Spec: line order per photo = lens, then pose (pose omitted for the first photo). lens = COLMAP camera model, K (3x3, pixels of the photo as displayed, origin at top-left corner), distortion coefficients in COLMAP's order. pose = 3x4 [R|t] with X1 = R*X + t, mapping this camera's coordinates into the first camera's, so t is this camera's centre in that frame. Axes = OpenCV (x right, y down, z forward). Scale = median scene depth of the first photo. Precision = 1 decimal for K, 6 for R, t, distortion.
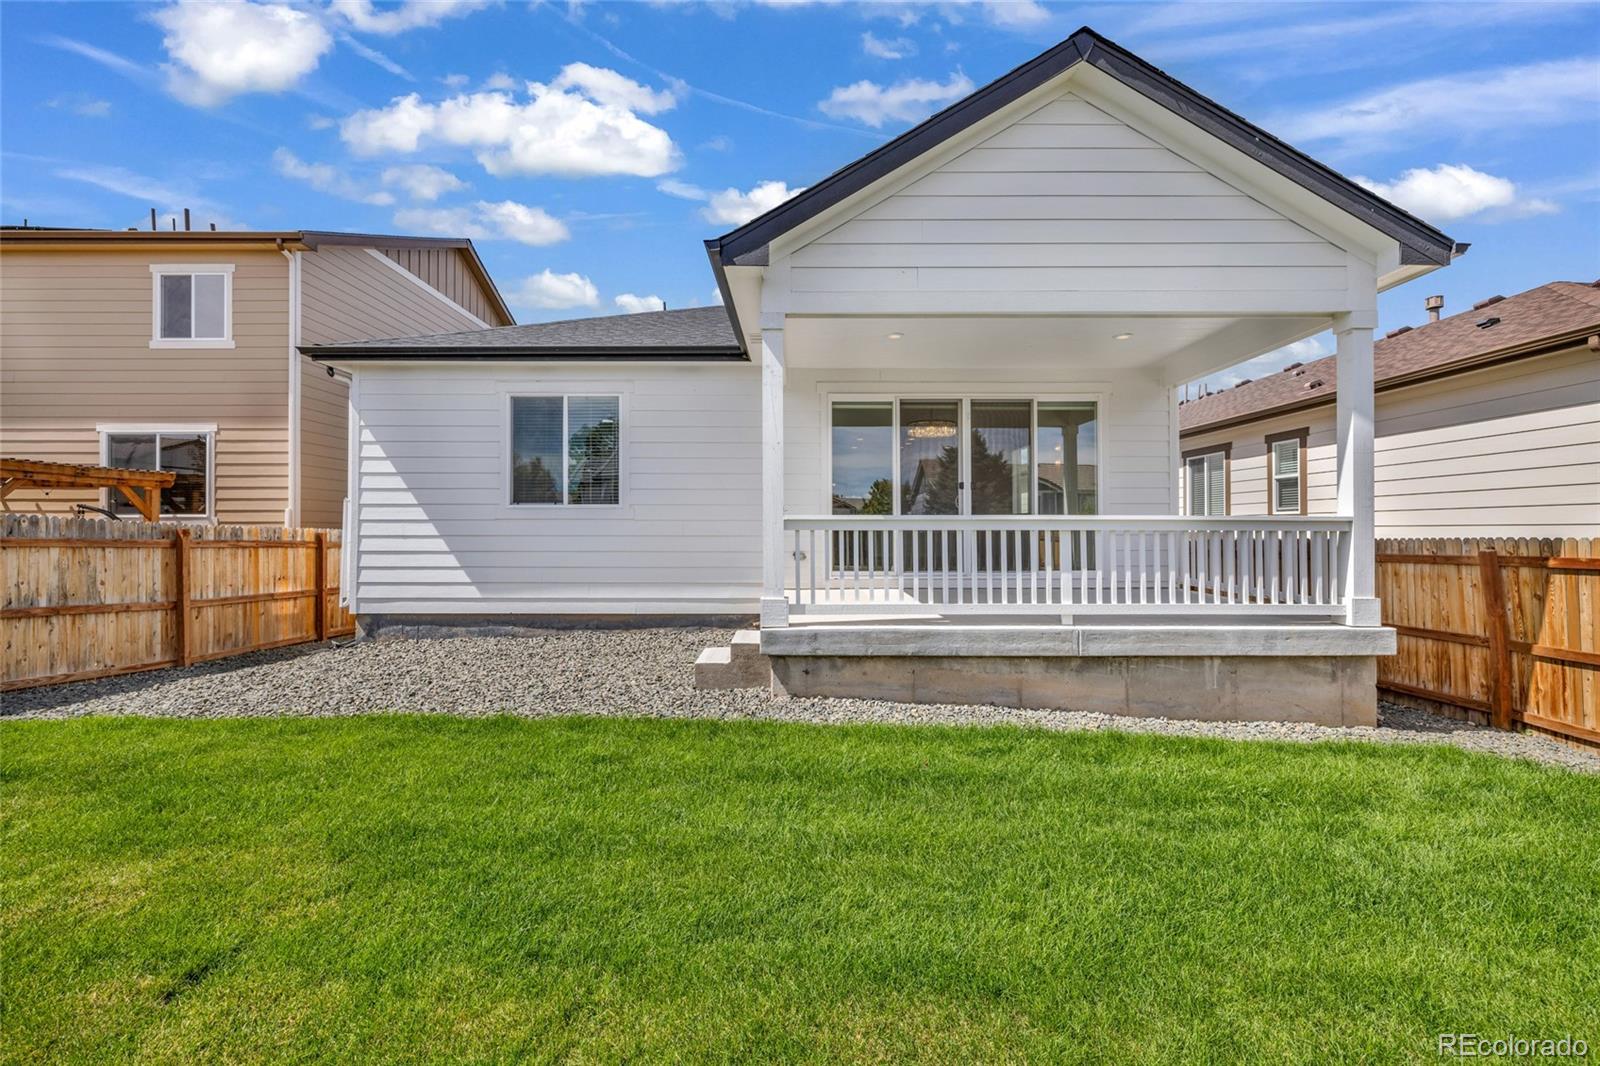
lens RADIAL K [[670.0, 0, 796.8], [0, 670.0, 526.7], [0, 0, 1]] dist [0.000373, -0.000005]
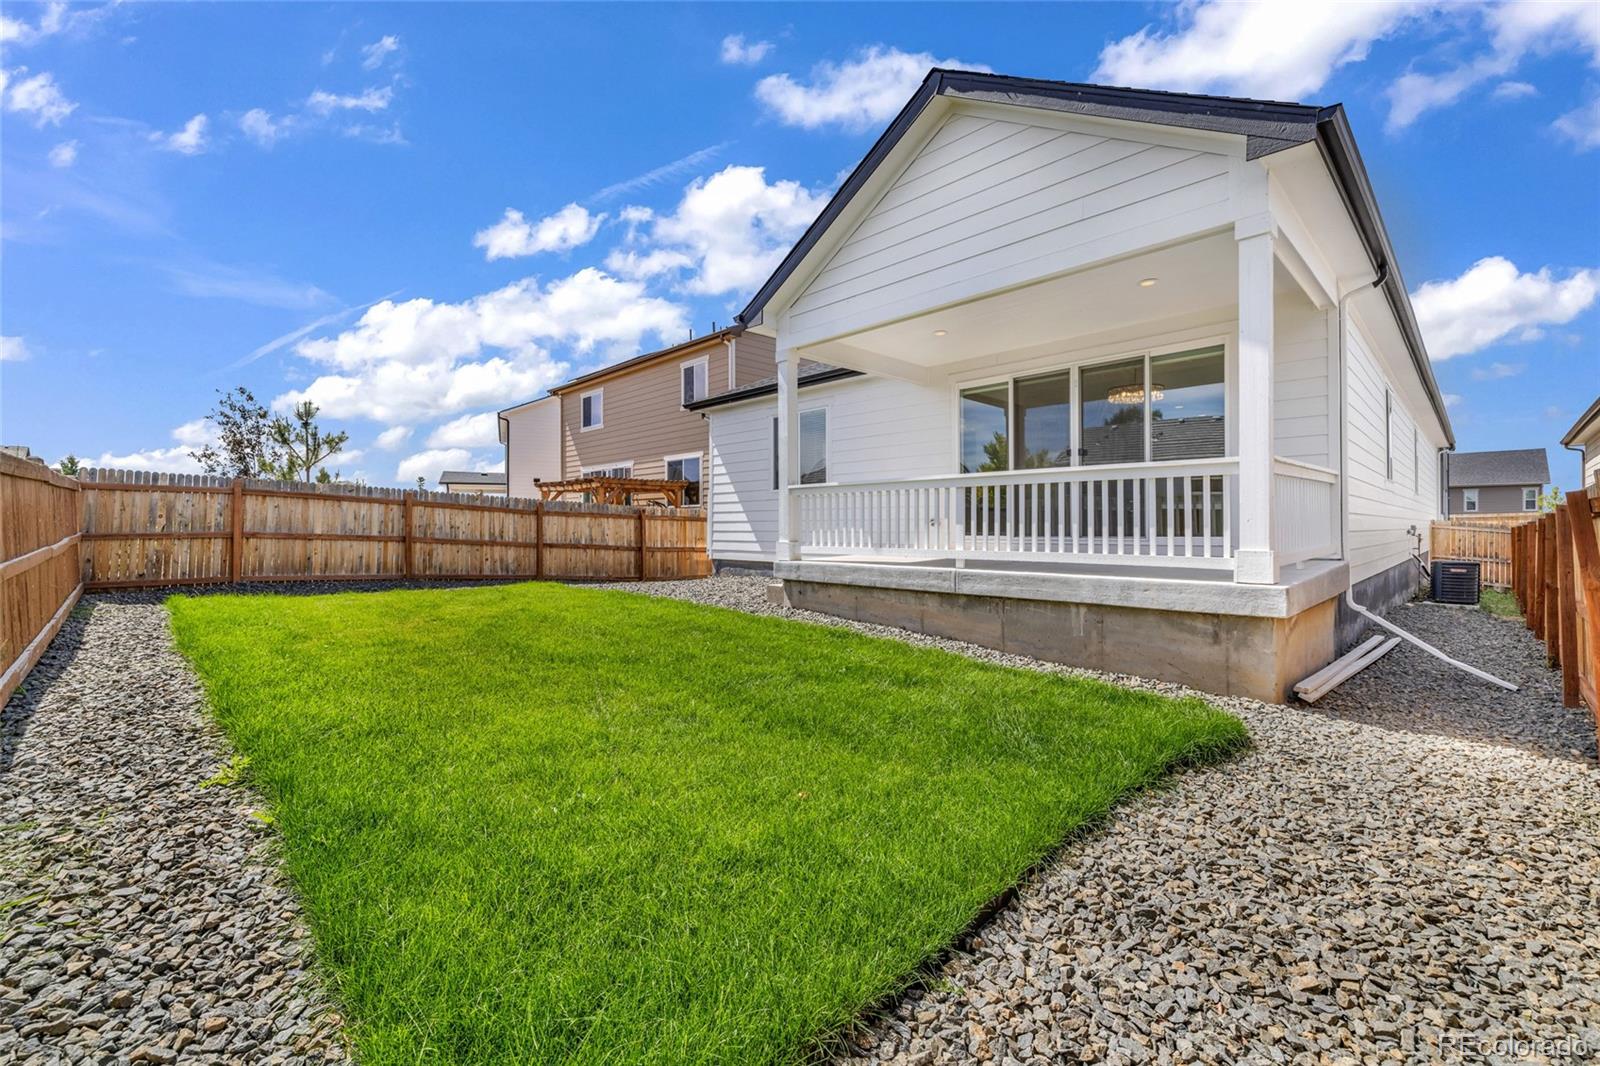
lens RADIAL K [[670.0, 0, 796.8], [0, 670.0, 526.7], [0, 0, 1]] dist [0.000373, -0.000005]
pose [[0.696005, -0.002031, -0.718034, 0.839110], [0.005972, 0.999978, 0.002961, 0.055674], [0.718012, -0.006349, 0.696002, -0.015386]]
